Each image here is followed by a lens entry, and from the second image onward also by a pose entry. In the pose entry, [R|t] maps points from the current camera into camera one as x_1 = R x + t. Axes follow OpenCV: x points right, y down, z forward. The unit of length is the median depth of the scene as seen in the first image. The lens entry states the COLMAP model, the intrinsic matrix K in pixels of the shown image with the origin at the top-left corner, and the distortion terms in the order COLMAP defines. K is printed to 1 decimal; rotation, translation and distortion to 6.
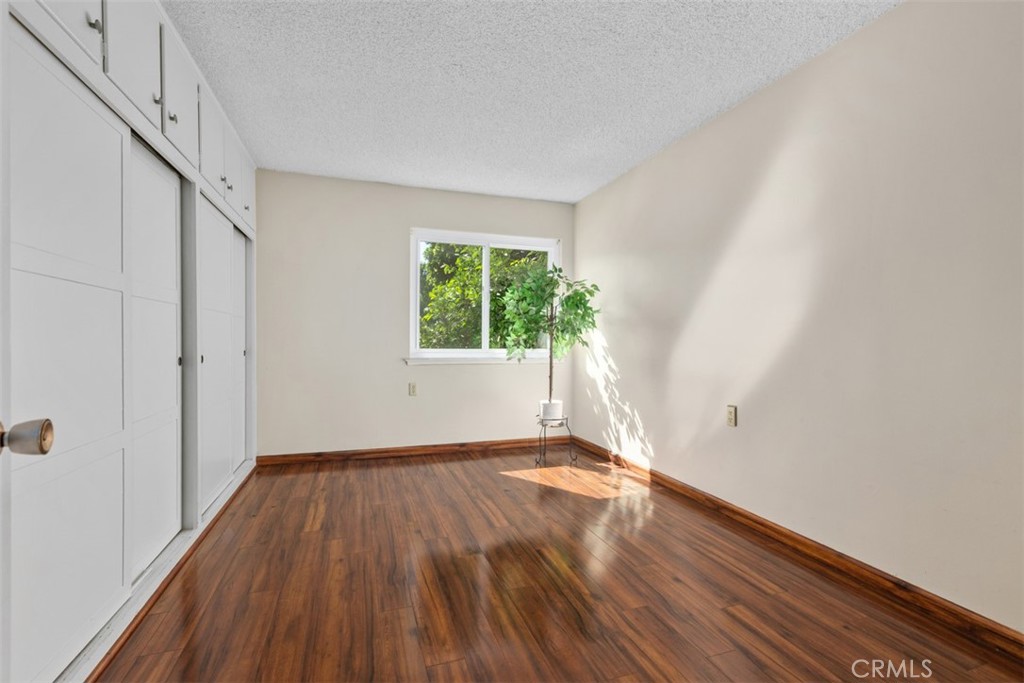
lens RADIAL K [[456.8, 0, 511.5], [0, 456.8, 337.3], [0, 0, 1]] dist [-0.000837, 0.000209]
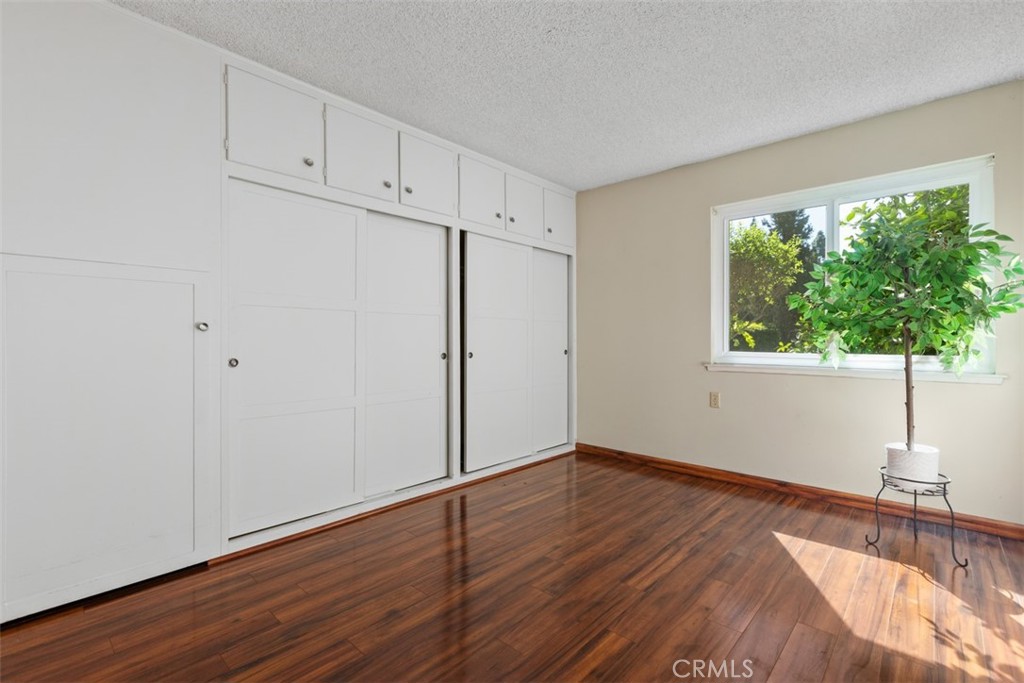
lens RADIAL K [[459.8, 0, 534.1], [0, 459.8, 336.0], [0, 0, 1]] dist [-0.000245, 0.000134]
pose [[0.495642, -0.010665, -0.868462, 0.388560], [0.005287, 0.999943, -0.009263, 0.003014], [0.868511, 0.000000, 0.495670, 0.327252]]
